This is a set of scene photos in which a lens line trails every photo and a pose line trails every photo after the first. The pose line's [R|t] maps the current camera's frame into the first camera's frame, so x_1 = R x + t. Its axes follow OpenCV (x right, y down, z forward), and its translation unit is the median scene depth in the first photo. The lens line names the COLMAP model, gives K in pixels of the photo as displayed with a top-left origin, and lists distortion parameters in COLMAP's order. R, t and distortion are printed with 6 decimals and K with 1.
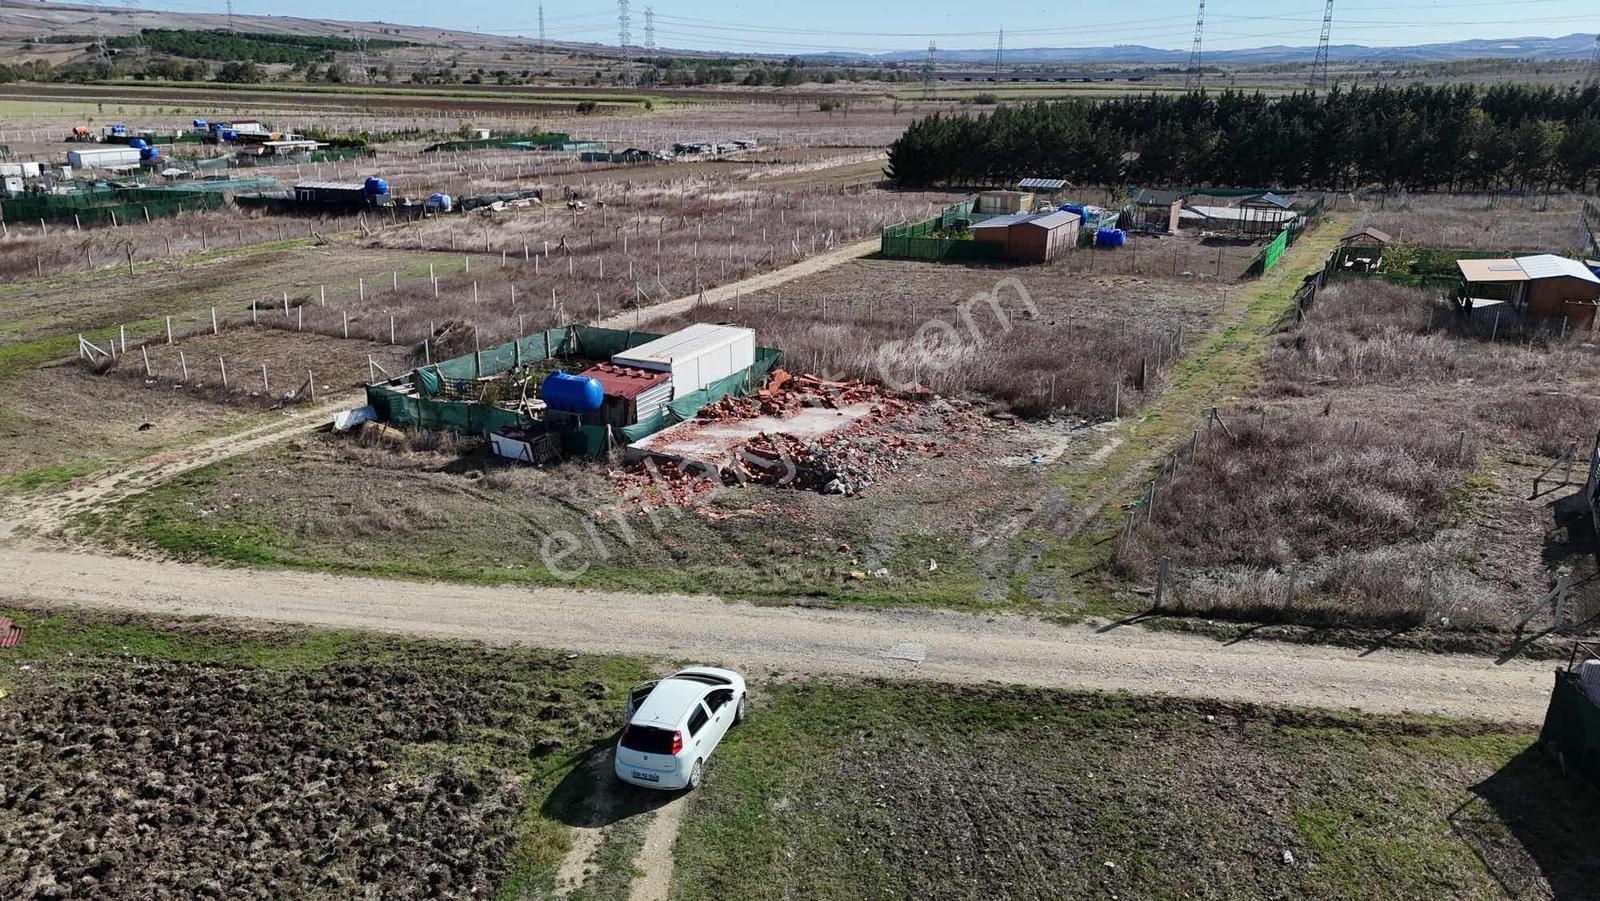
lens RADIAL K [[1165.6, 0, 799.2], [0, 1165.6, 461.1], [0, 0, 1]] dist [0.073334, -0.075354]
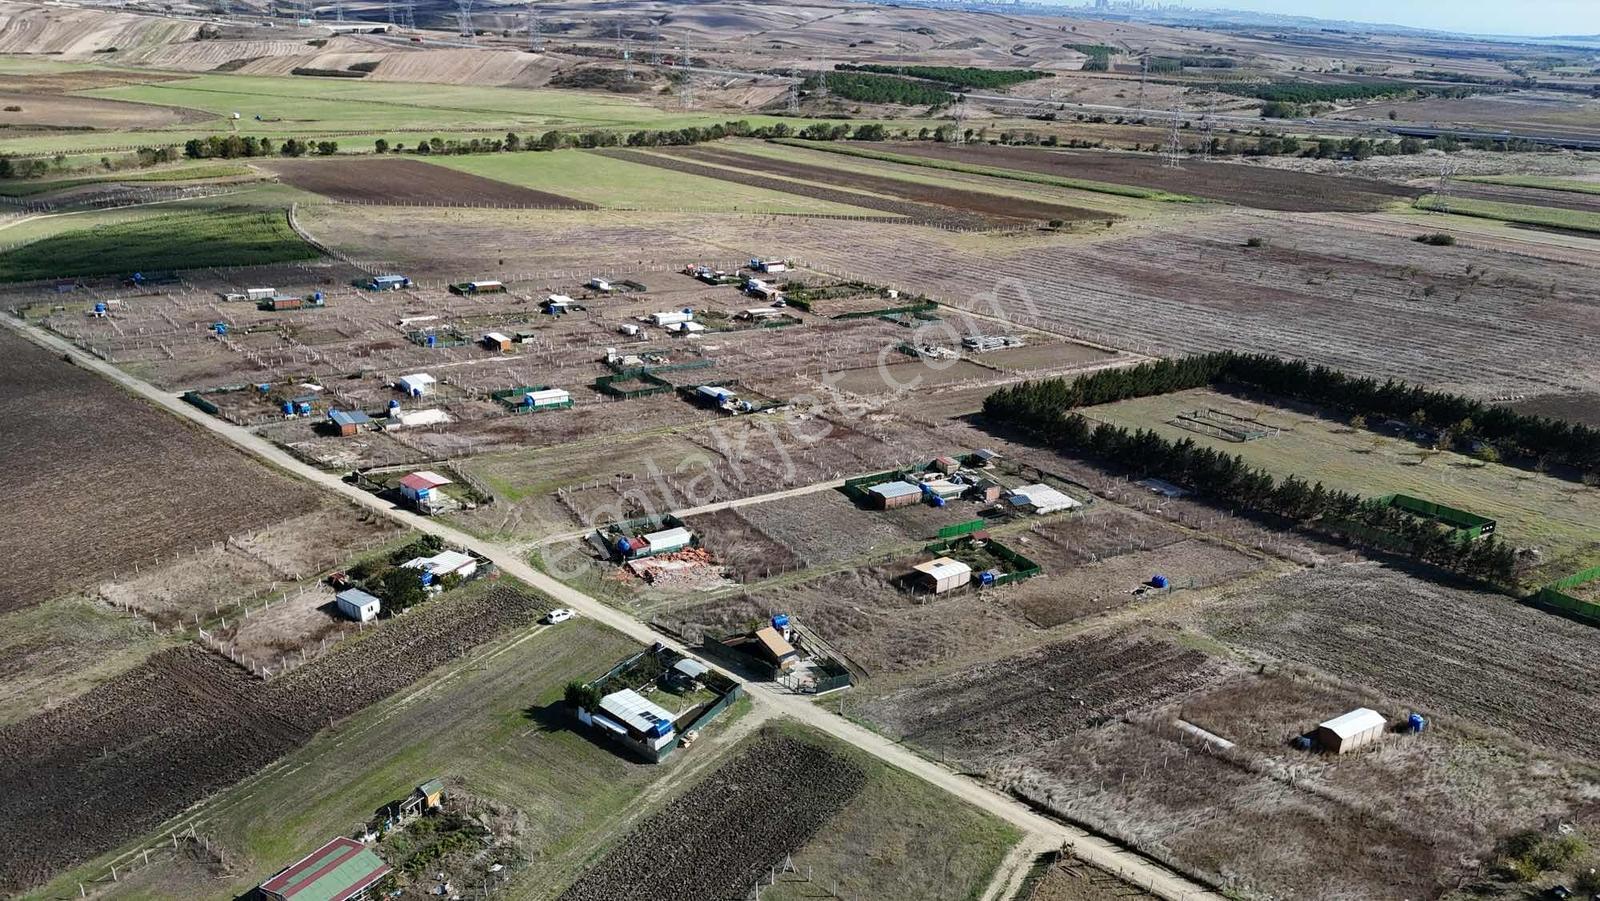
lens RADIAL K [[1165.6, 0, 795.2], [0, 1165.6, 462.3], [0, 0, 1]] dist [0.073334, -0.075354]
pose [[0.852744, 0.207004, -0.479559, 0.975768], [-0.195588, 0.977867, 0.074310, -0.334230], [0.484327, 0.030429, 0.874357, -1.014798]]
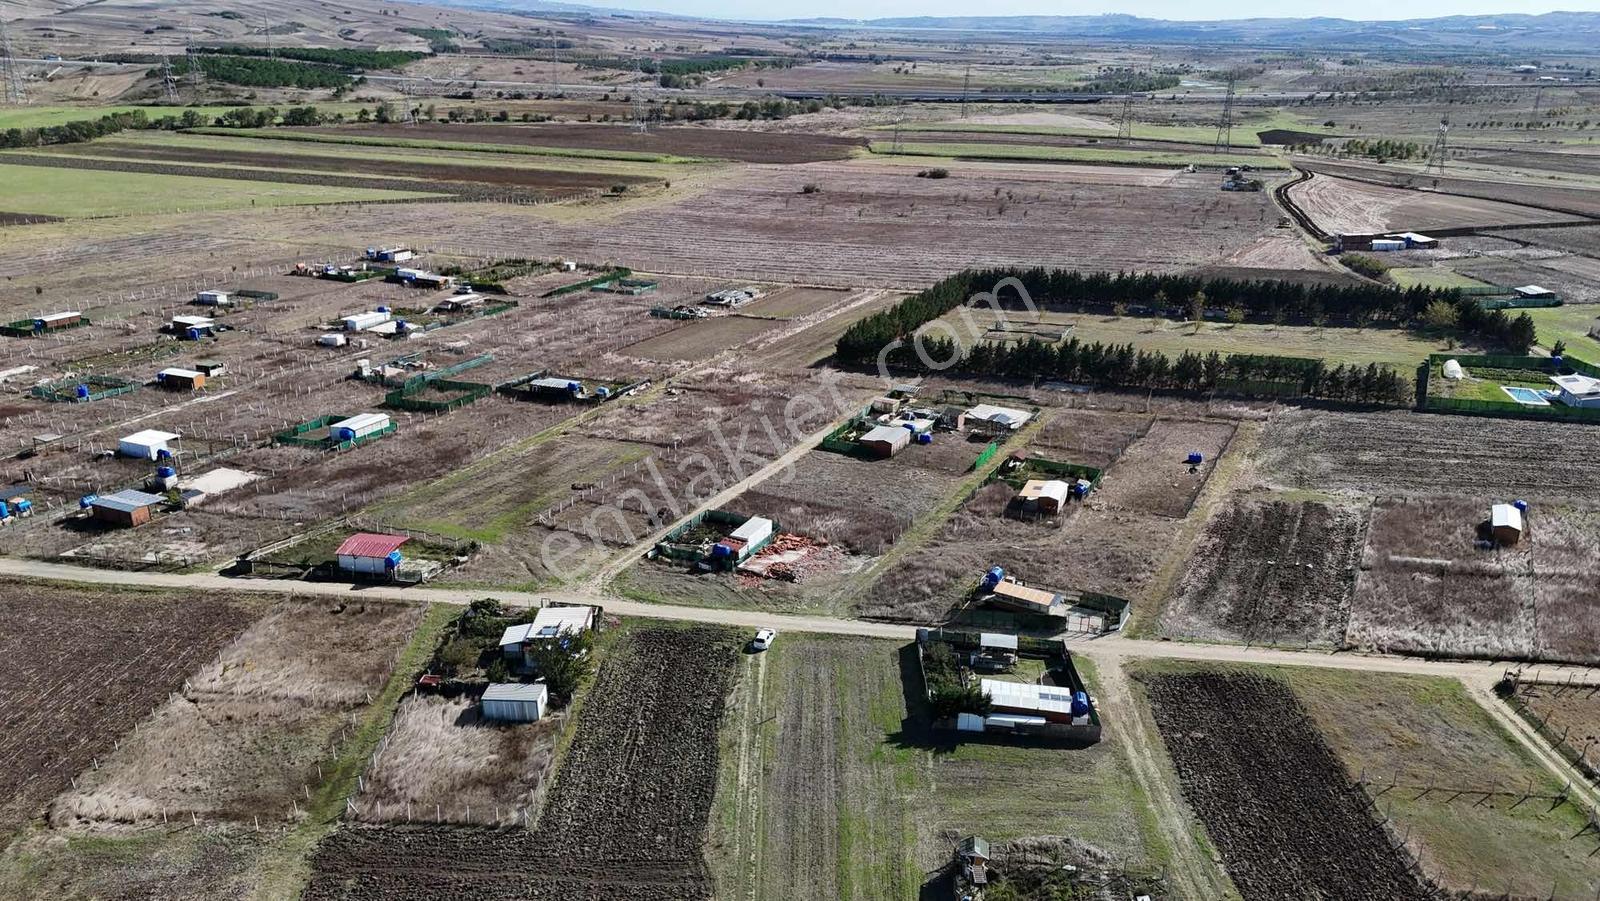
lens RADIAL K [[1165.6, 0, 803.0], [0, 1165.6, 445.7], [0, 0, 1]] dist [0.073334, -0.075354]
pose [[0.999861, 0.006607, 0.015298, -0.001843], [-0.006859, 0.999841, 0.016484, -0.183549], [-0.015186, -0.016586, 0.999747, -1.062068]]
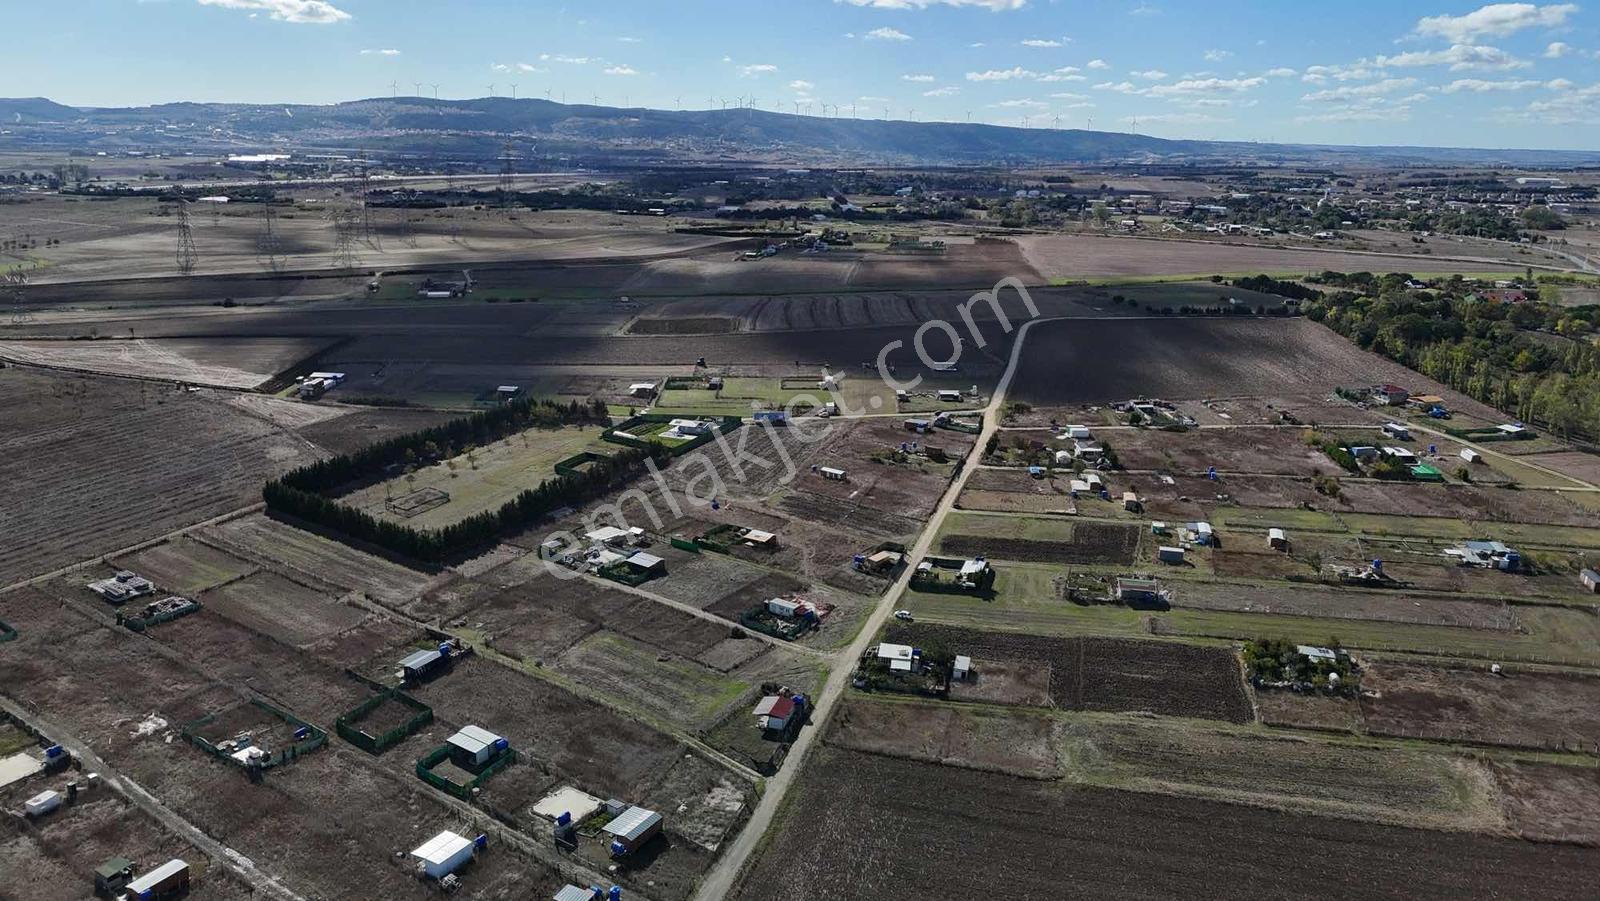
lens RADIAL K [[1165.6, 0, 787.9], [0, 1165.6, 439.2], [0, 0, 1]] dist [0.073334, -0.075354]
pose [[0.137933, -0.252281, 0.957773, -2.472095], [0.303571, 0.931242, 0.201575, -0.921638], [-0.942772, 0.262948, 0.205034, -0.163219]]
